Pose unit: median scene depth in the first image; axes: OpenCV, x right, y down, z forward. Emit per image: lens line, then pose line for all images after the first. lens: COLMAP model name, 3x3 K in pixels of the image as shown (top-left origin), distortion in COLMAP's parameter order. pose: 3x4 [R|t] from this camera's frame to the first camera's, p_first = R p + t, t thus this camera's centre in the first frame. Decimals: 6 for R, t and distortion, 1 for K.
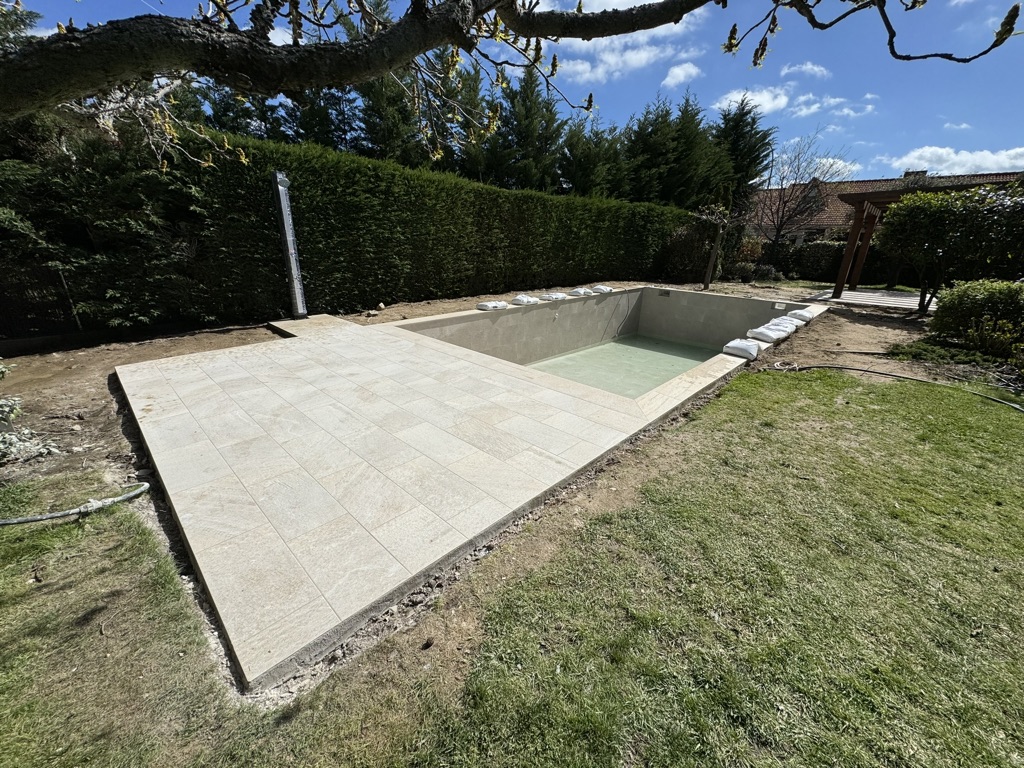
lens RADIAL K [[405.4, 0, 511.3], [0, 405.4, 386.1], [0, 0, 1]] dist [-0.001830, 0.000213]
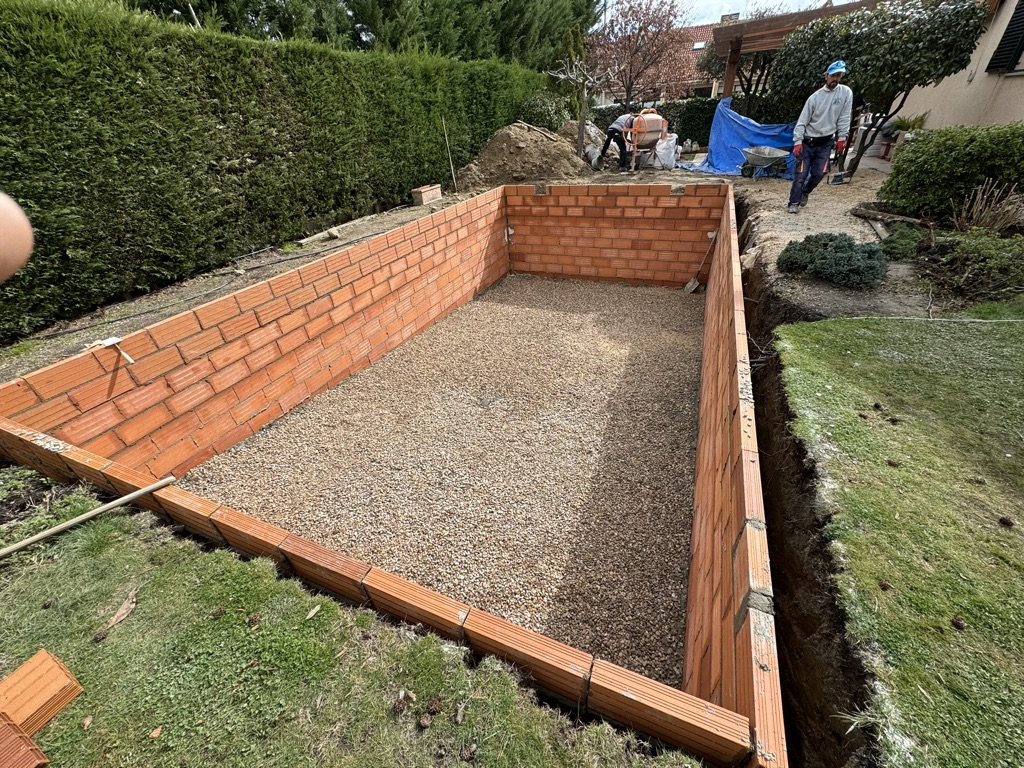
lens RADIAL K [[405.4, 0, 511.3], [0, 405.4, 383.5], [0, 0, 1]] dist [-0.001830, 0.000213]
pose [[0.929032, -0.266116, 0.257062, 0.042843], [0.203396, 0.947692, 0.245989, -0.086240], [-0.309077, -0.176246, 0.934563, 0.249434]]
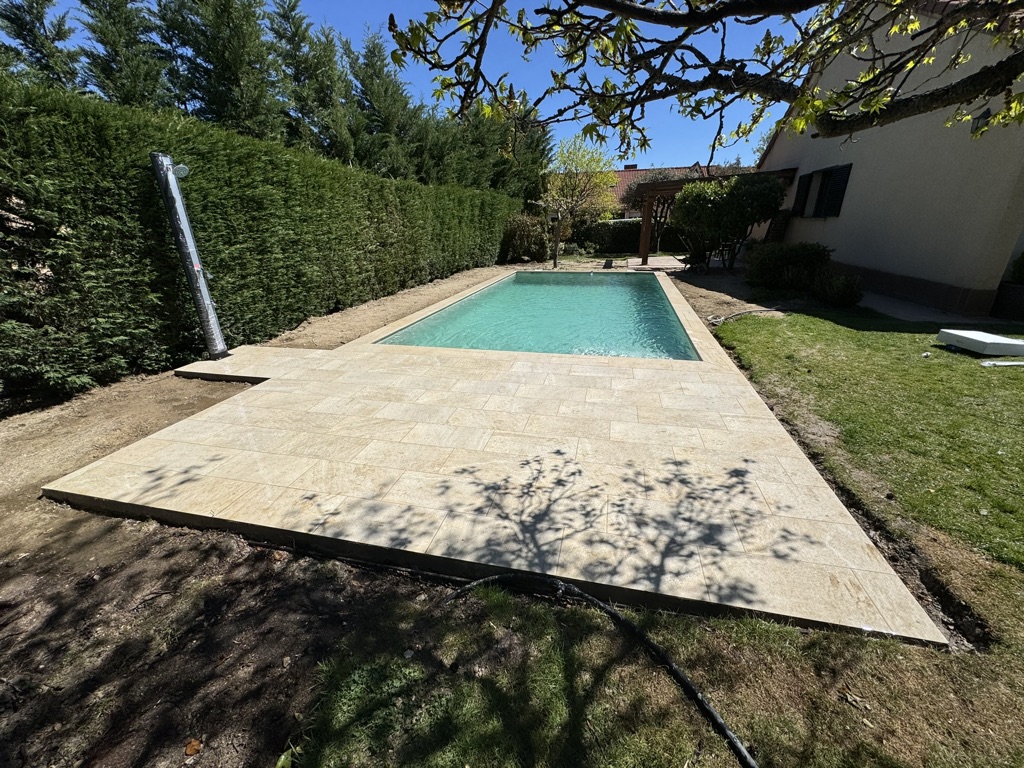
lens RADIAL K [[405.4, 0, 512.0], [0, 405.4, 383.5], [0, 0, 1]] dist [-0.001830, 0.000213]
pose [[0.865839, -0.221469, 0.448636, -0.243299], [0.212449, 0.974583, 0.071089, -0.035535], [-0.452977, 0.033761, 0.890883, 0.064684]]
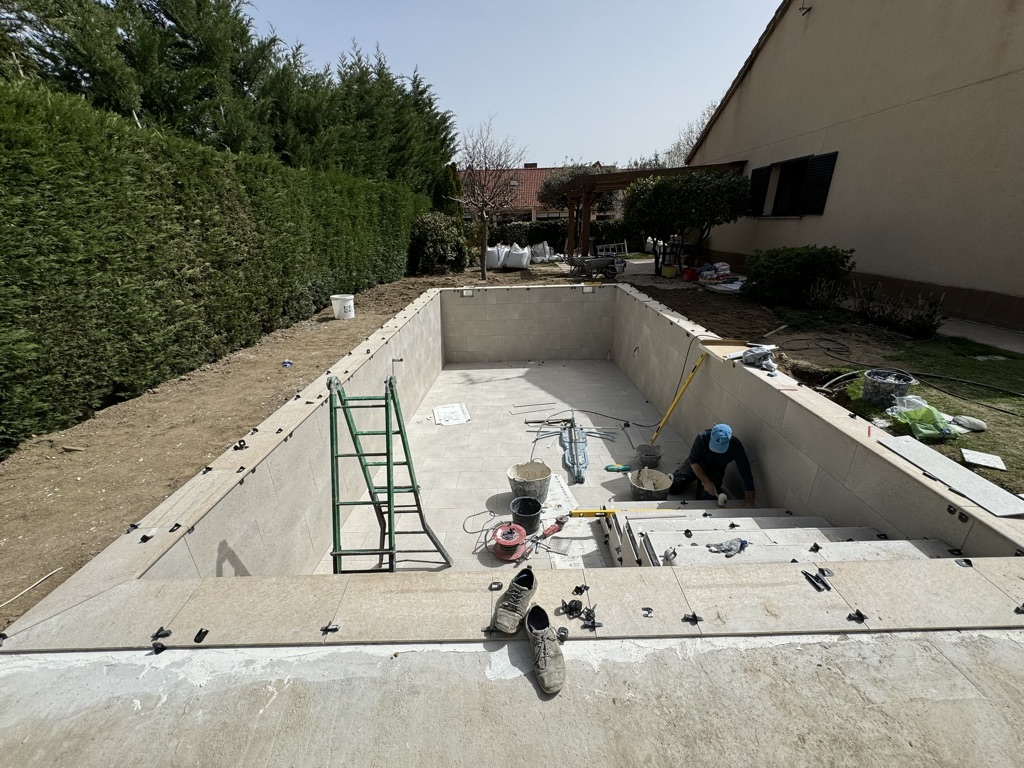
lens RADIAL K [[405.4, 0, 513.4], [0, 405.4, 384.2], [0, 0, 1]] dist [-0.001830, 0.000213]
pose [[0.717171, -0.297922, 0.630006, -0.134162], [0.283290, 0.950584, 0.127035, -0.135749], [-0.636720, 0.087368, 0.766129, 0.334939]]
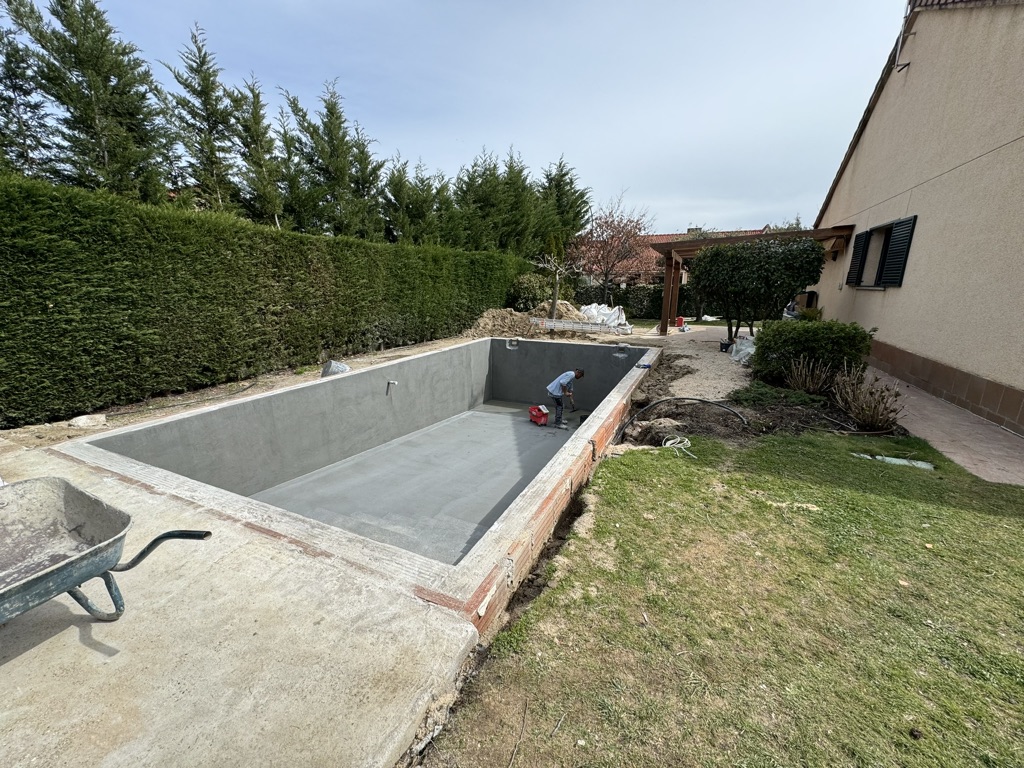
lens RADIAL K [[405.4, 0, 511.0], [0, 405.4, 384.1], [0, 0, 1]] dist [-0.001830, 0.000213]
pose [[0.945130, -0.099274, 0.311246, 0.072891], [0.133169, 0.987039, -0.089558, -0.051442], [-0.298321, 0.126093, 0.946100, 0.123264]]
